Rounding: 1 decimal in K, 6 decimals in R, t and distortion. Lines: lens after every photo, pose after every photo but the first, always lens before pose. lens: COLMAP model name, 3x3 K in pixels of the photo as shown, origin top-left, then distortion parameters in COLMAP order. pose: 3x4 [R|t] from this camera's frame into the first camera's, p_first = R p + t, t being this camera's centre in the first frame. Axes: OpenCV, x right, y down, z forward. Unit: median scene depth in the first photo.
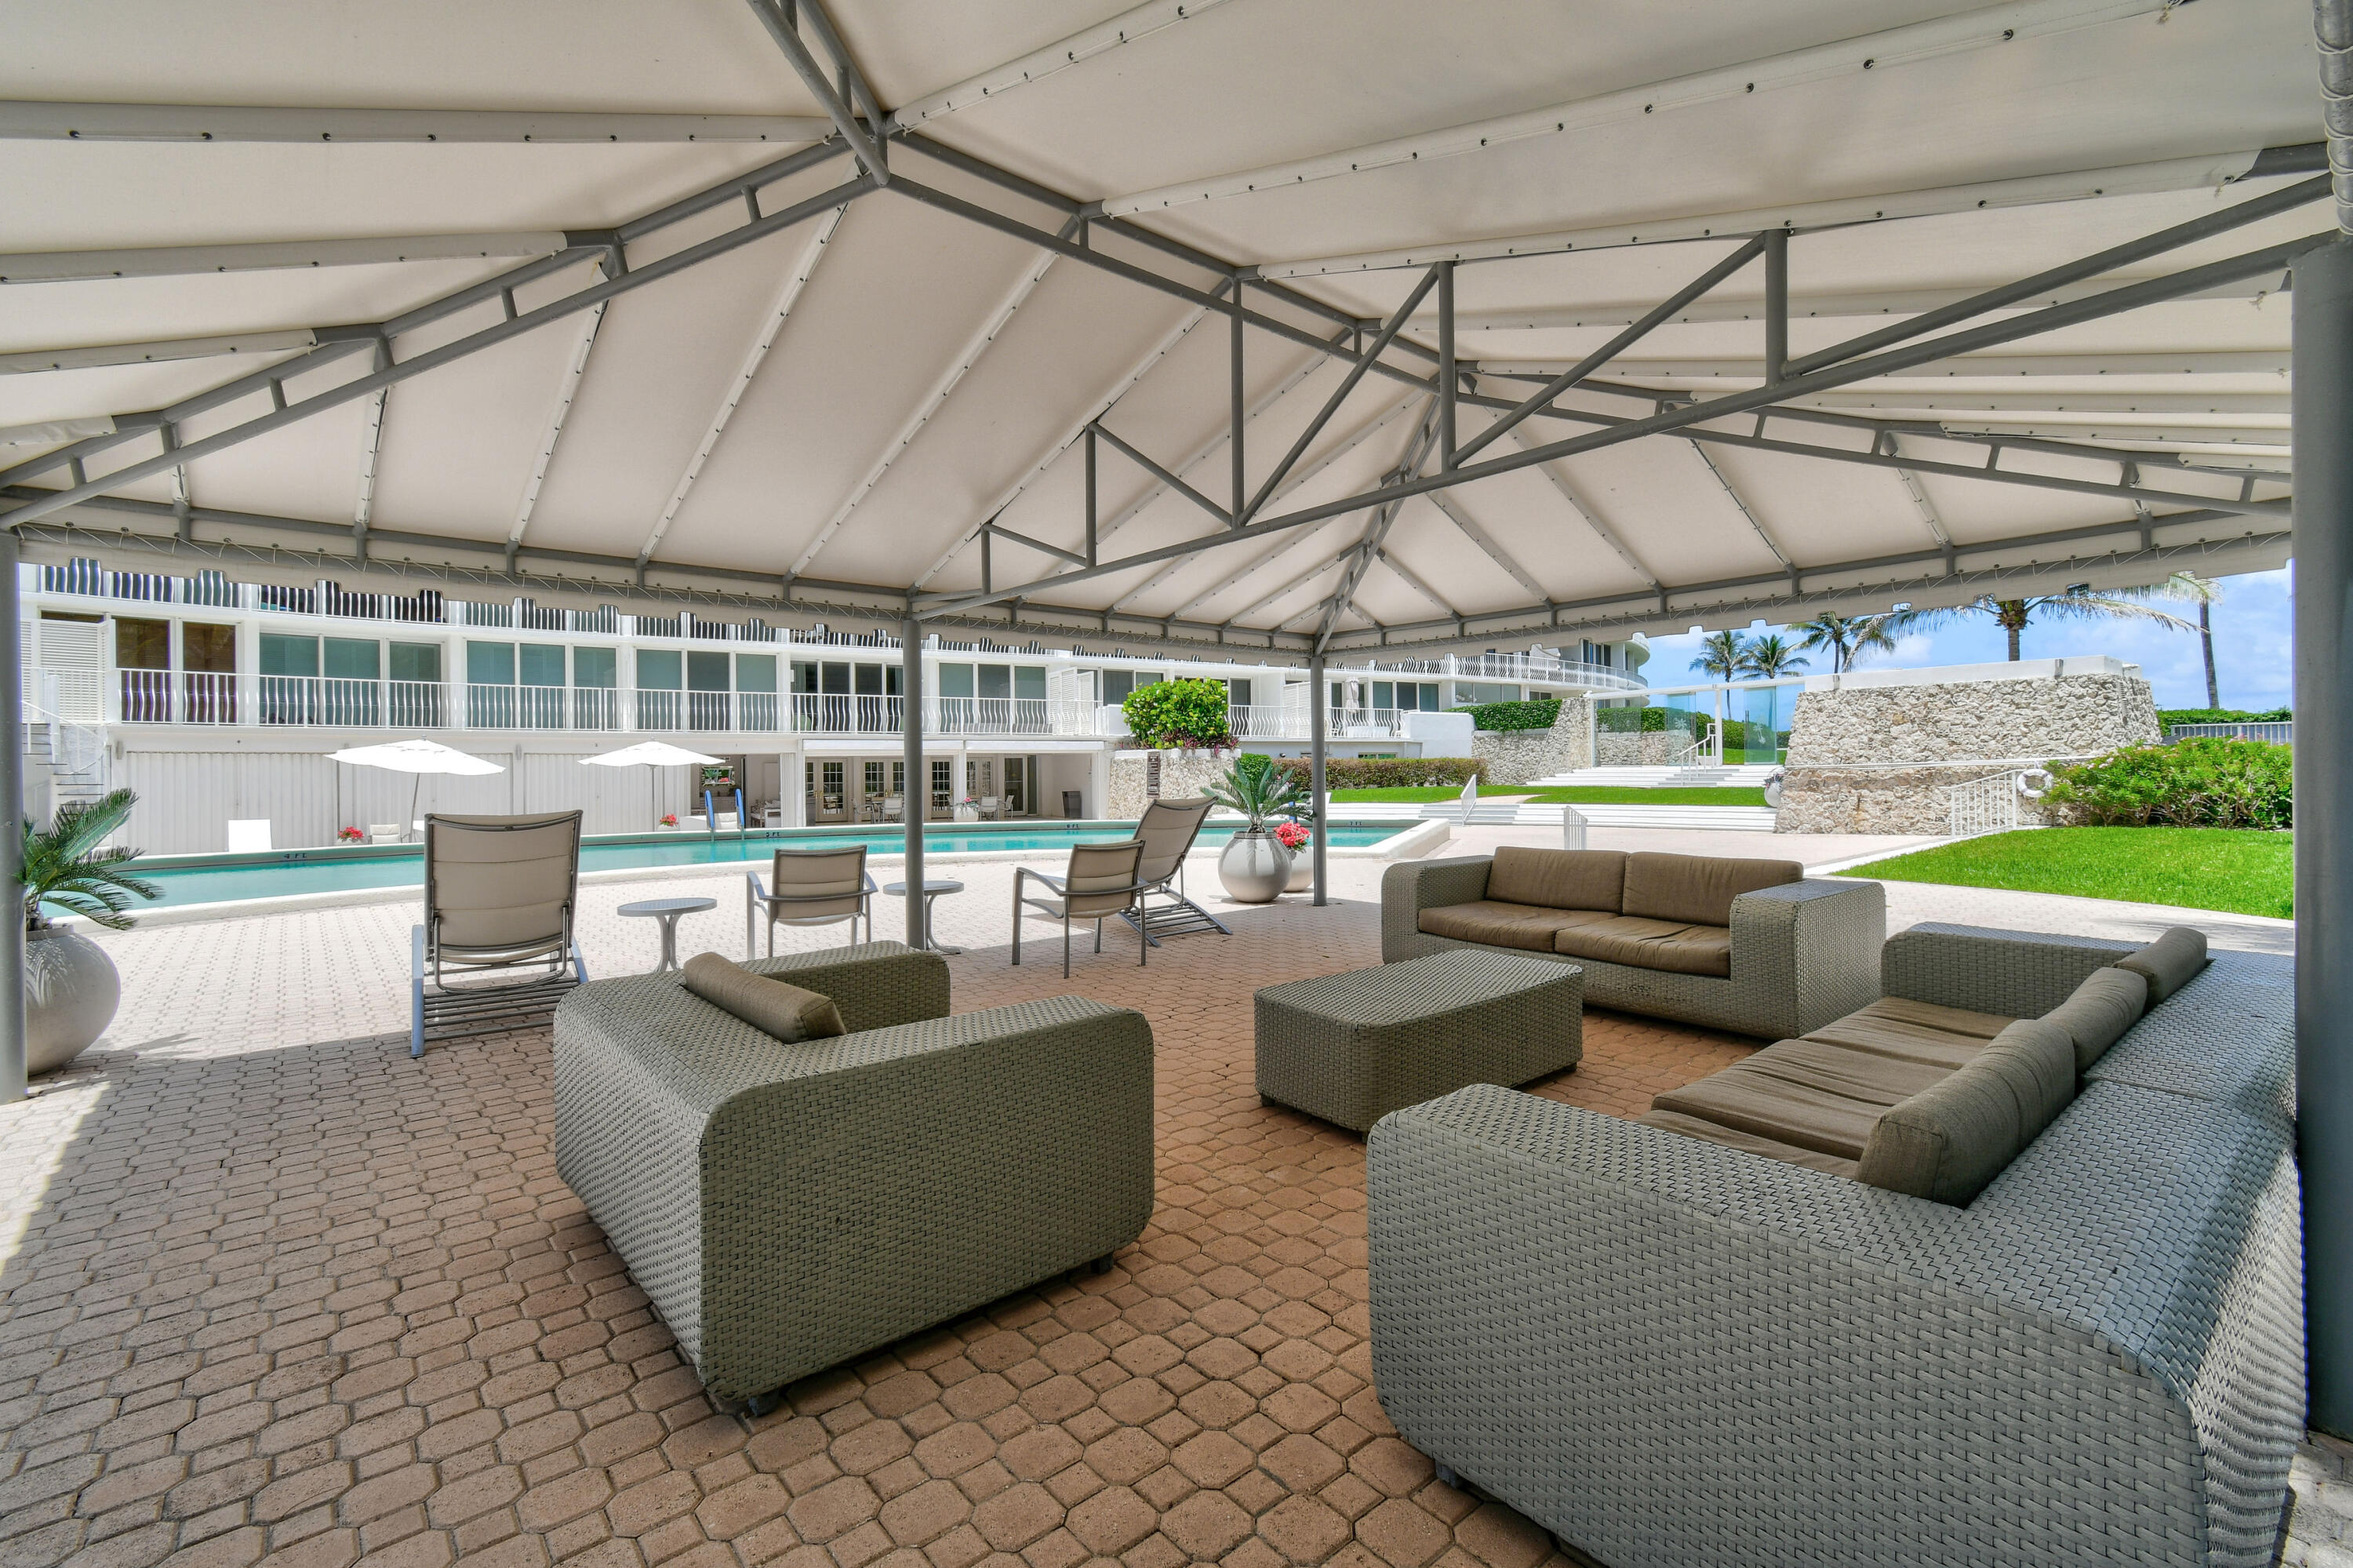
lens RADIAL K [[1029.9, 0, 1176.5], [0, 1029.9, 784.0], [0, 0, 1]] dist [0.020016, -0.005365]
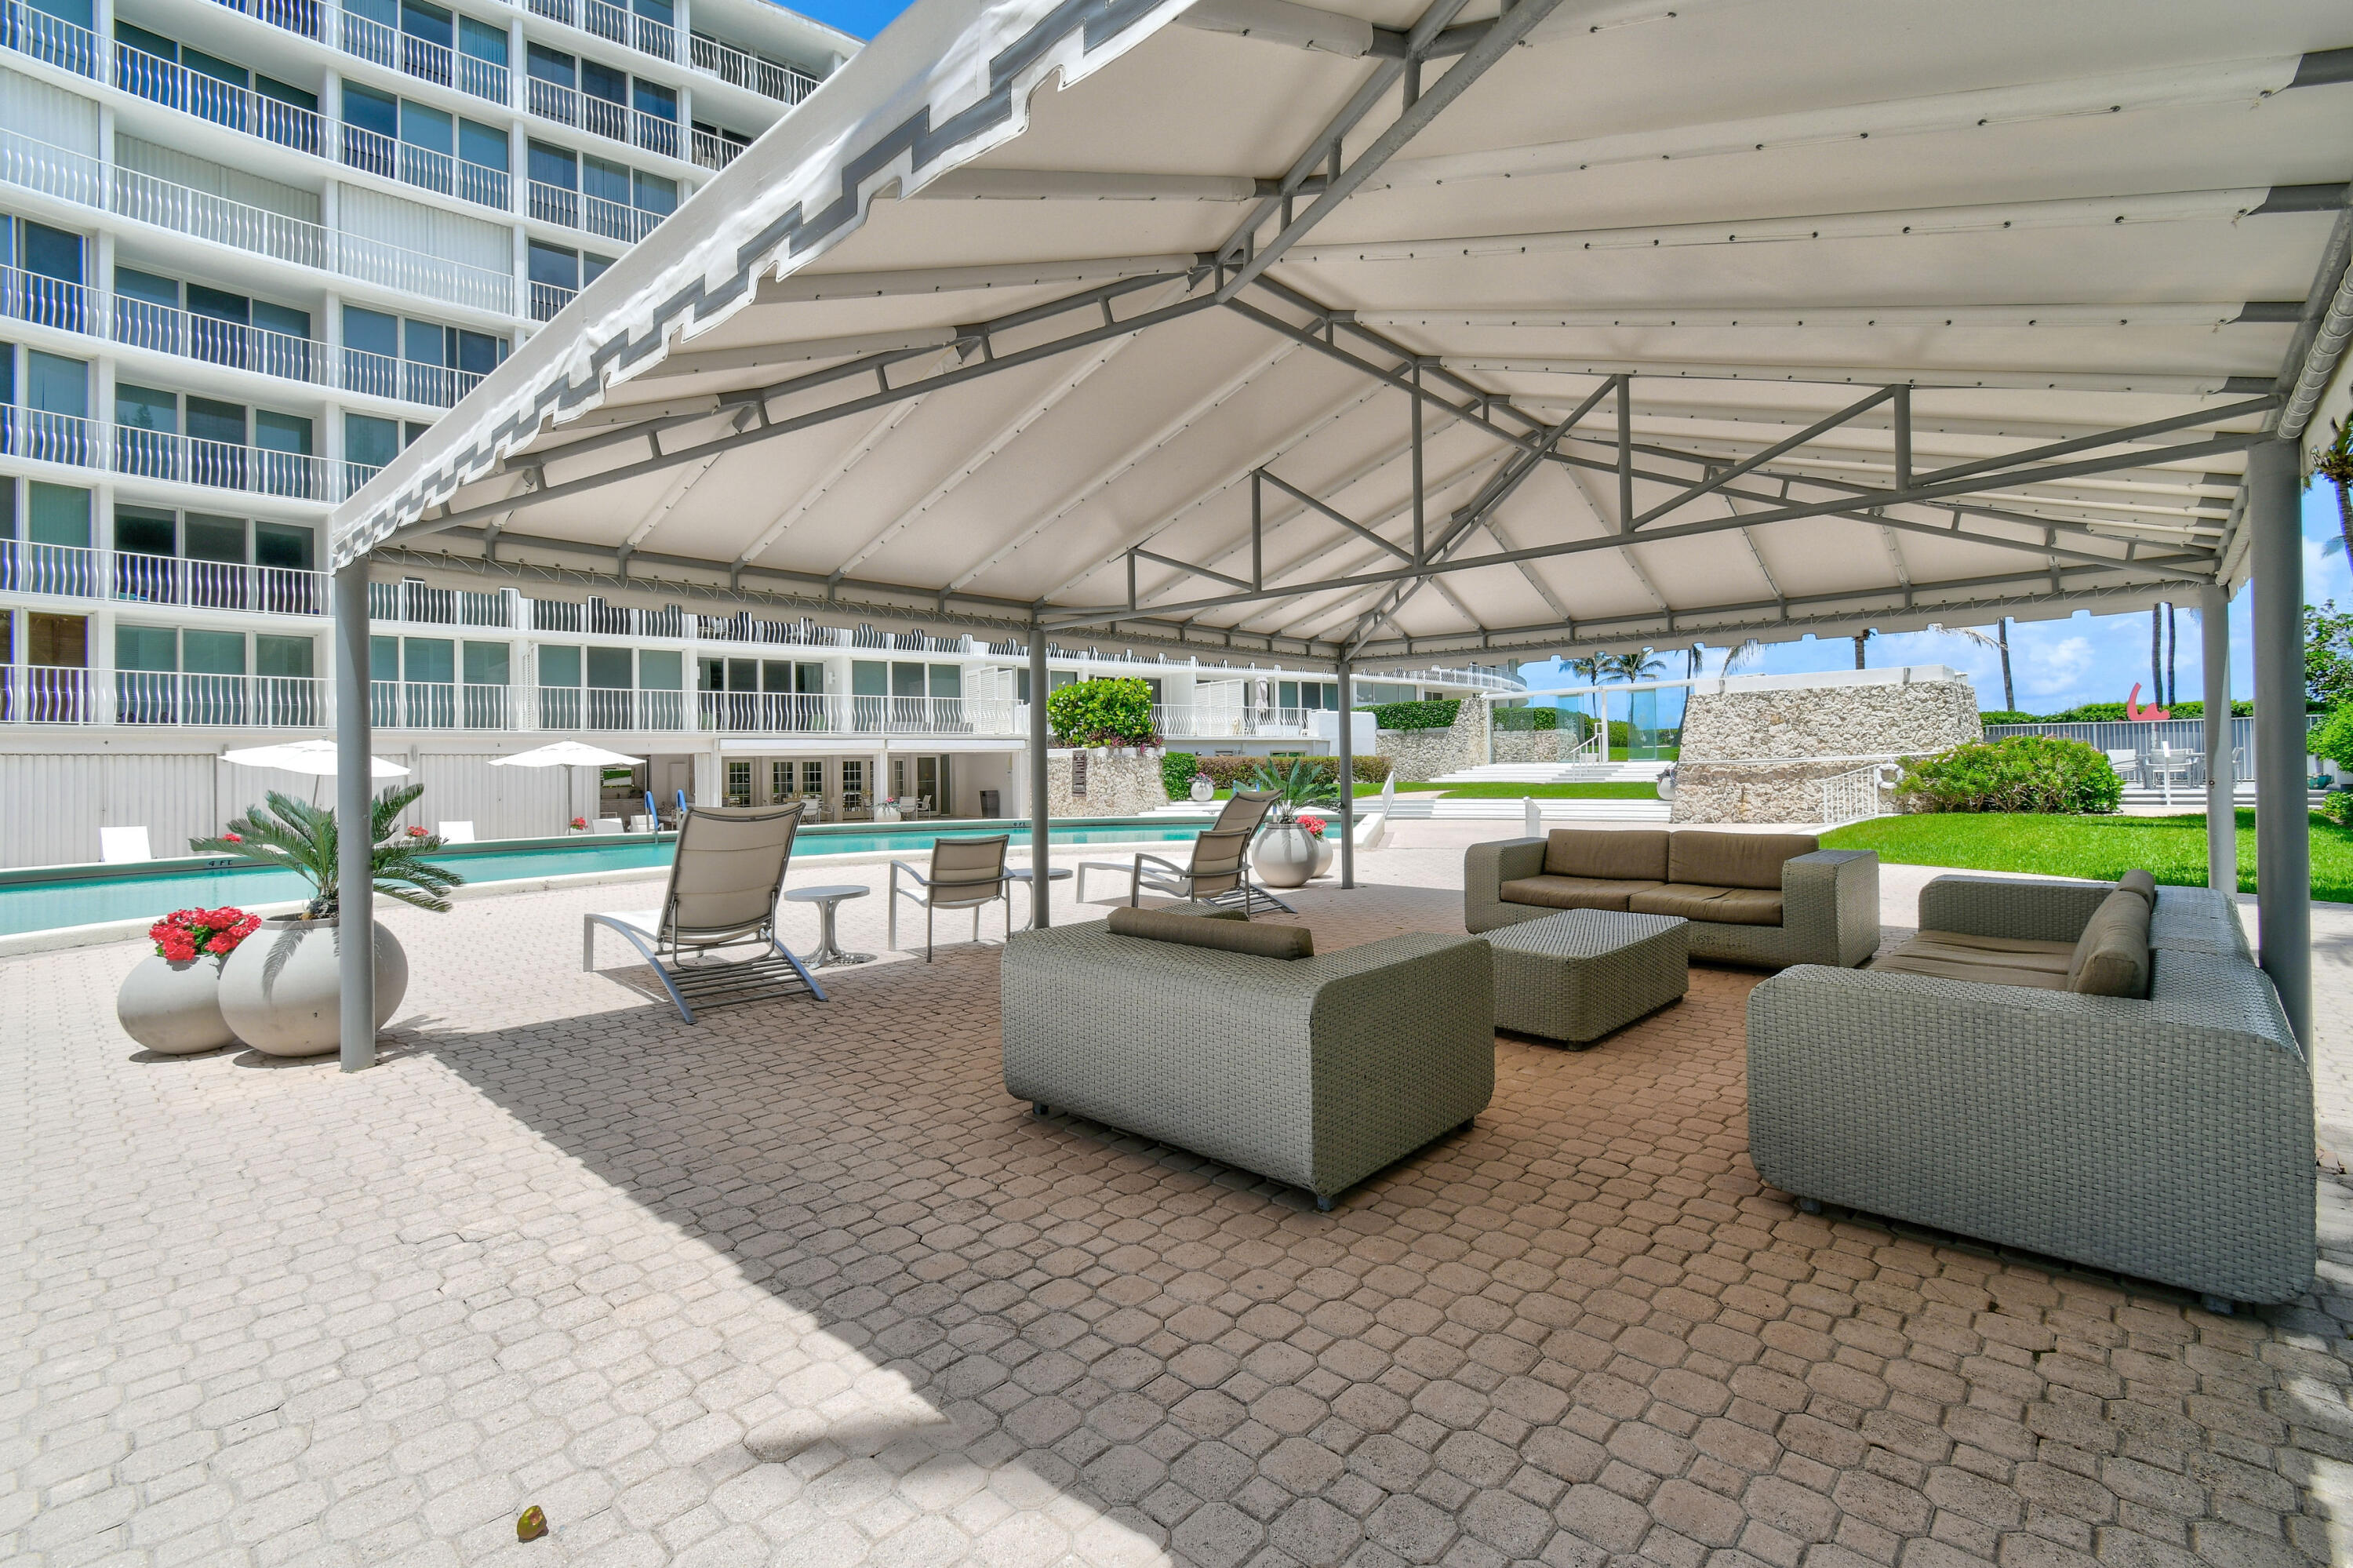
lens RADIAL K [[1051.6, 0, 1171.5], [0, 1051.6, 775.4], [0, 0, 1]] dist [0.002169, -0.000197]
pose [[0.992911, -0.005376, 0.118740, -0.097994], [0.006296, 0.999953, -0.007372, 0.002011], [-0.118694, 0.008067, 0.992898, -0.052411]]
